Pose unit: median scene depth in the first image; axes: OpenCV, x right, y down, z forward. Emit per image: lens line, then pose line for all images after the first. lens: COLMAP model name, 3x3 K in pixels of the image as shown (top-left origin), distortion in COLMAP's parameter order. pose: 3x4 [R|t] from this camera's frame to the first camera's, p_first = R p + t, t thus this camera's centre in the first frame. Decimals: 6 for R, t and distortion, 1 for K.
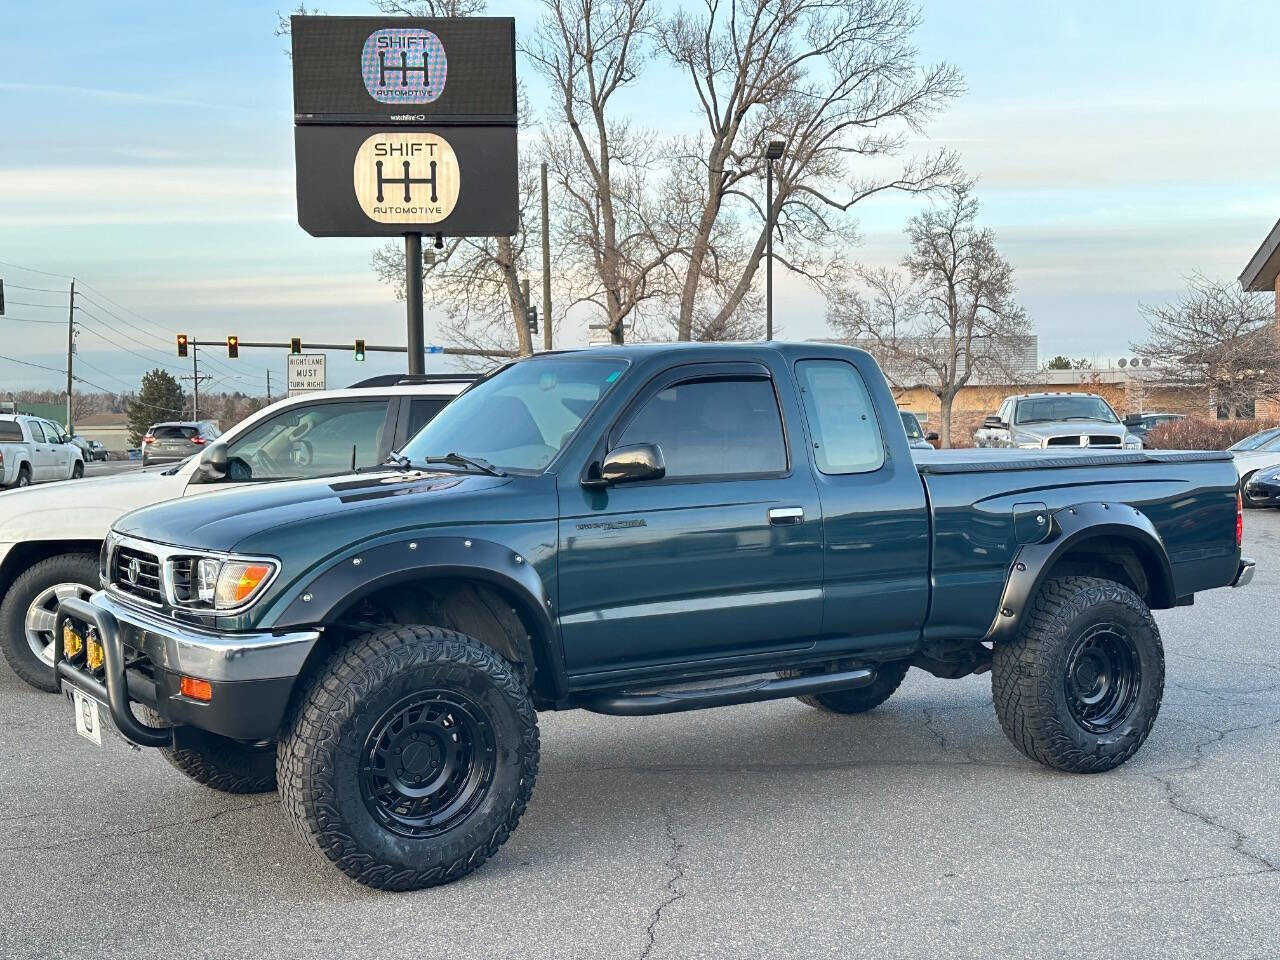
lens RADIAL K [[1515.2, 0, 642.4], [0, 1515.2, 497.2], [0, 0, 1]] dist [0.205861, -0.430518]
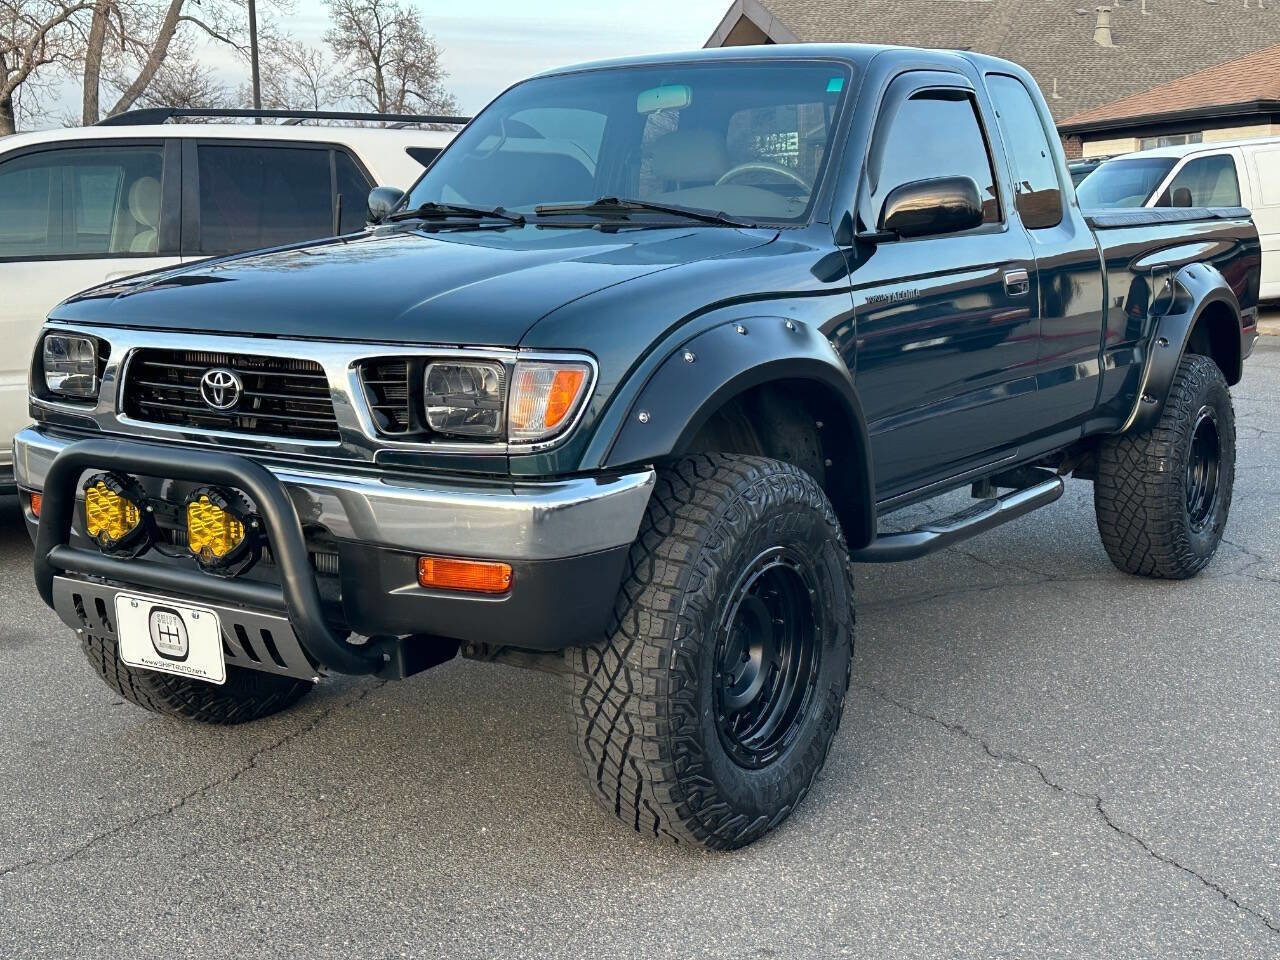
lens RADIAL K [[1577.2, 0, 645.5], [0, 1577.2, 474.0], [0, 0, 1]] dist [0.210525, -0.467580]
pose [[0.922626, -0.064448, 0.380273, -0.140020], [0.023319, 0.993458, 0.111794, 0.005150], [-0.384990, -0.094277, 0.918093, 0.123636]]
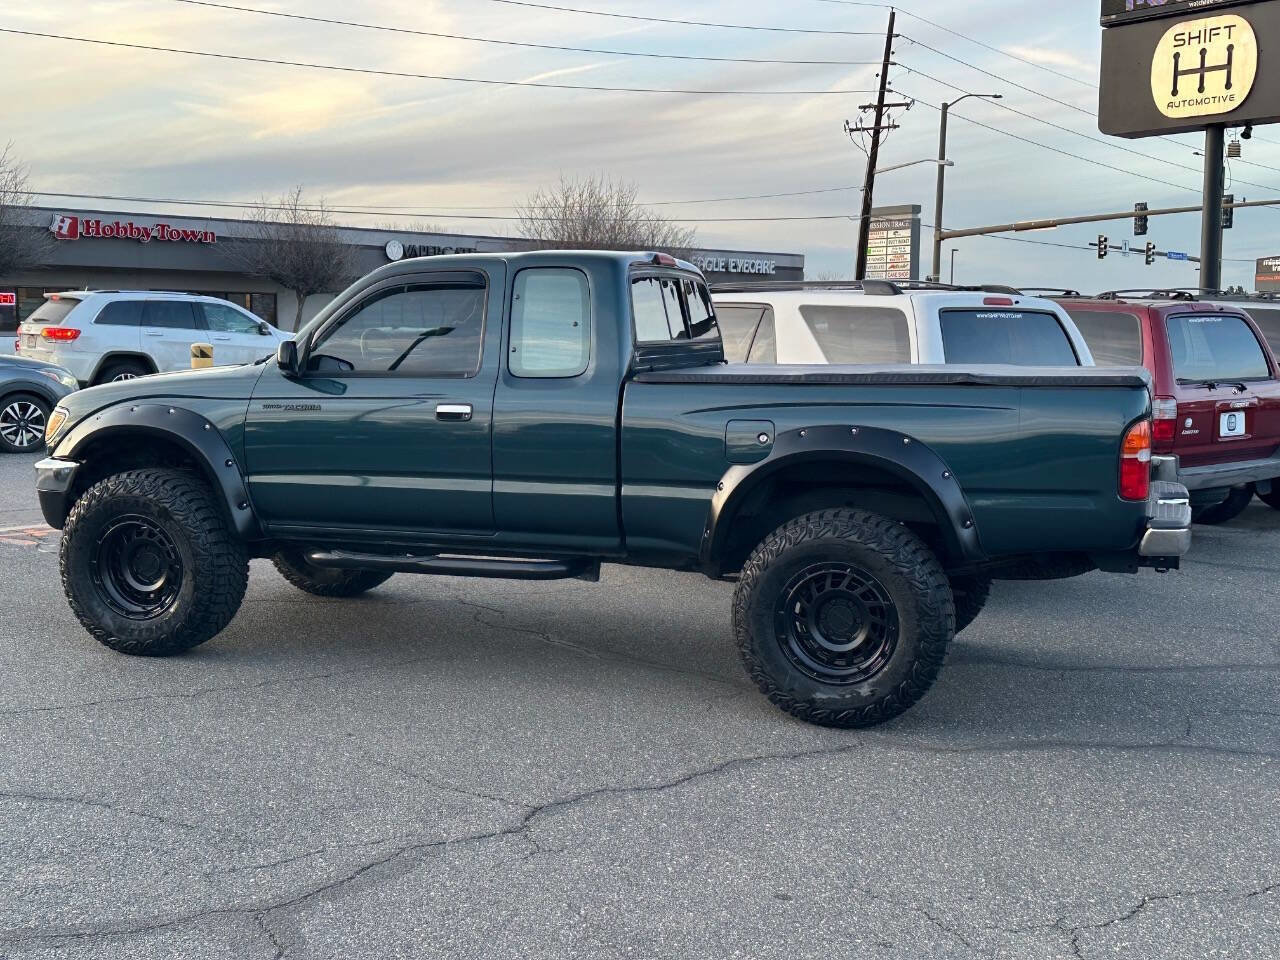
lens RADIAL K [[1478.2, 0, 641.8], [0, 1478.2, 476.7], [0, 0, 1]] dist [0.203193, -0.446657]
pose [[0.618277, 0.090951, -0.780680, 0.375801], [-0.052872, 0.995845, 0.074145, -0.010223], [0.784180, -0.004566, 0.620517, 0.161453]]
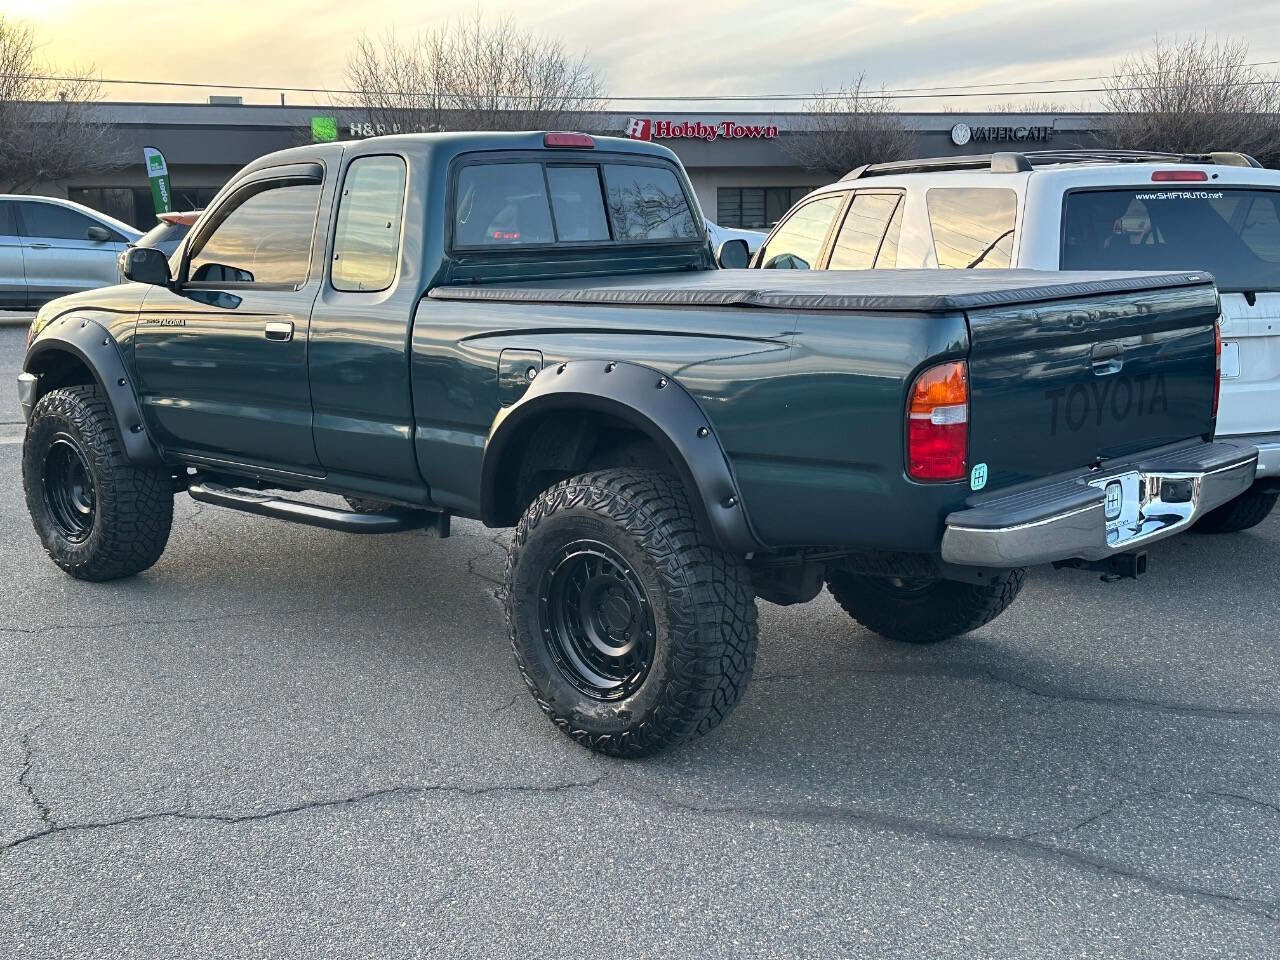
lens RADIAL K [[1478.2, 0, 641.8], [0, 1478.2, 476.7], [0, 0, 1]] dist [0.203193, -0.446657]
pose [[0.243729, 0.169798, -0.954864, 0.385362], [-0.039083, 0.985474, 0.165265, -0.022219], [0.969056, -0.002961, 0.246825, 0.363377]]
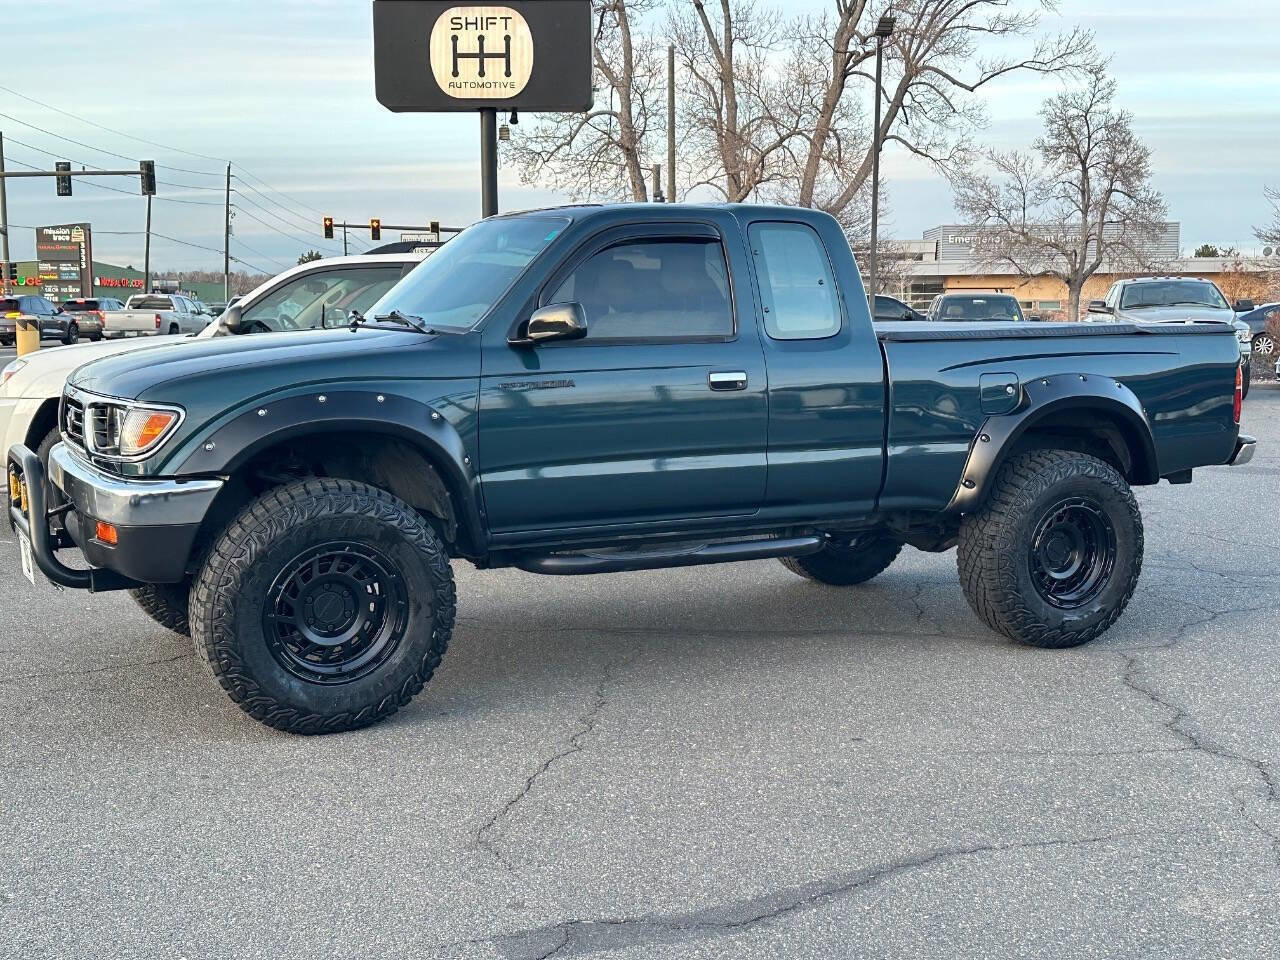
lens RADIAL K [[1478.2, 0, 641.8], [0, 1478.2, 476.7], [0, 0, 1]] dist [0.203193, -0.446657]
pose [[0.995631, 0.022891, -0.090524, 0.046942], [-0.017125, 0.997805, 0.063965, 0.005237], [0.091790, -0.062135, 0.993838, 0.012186]]
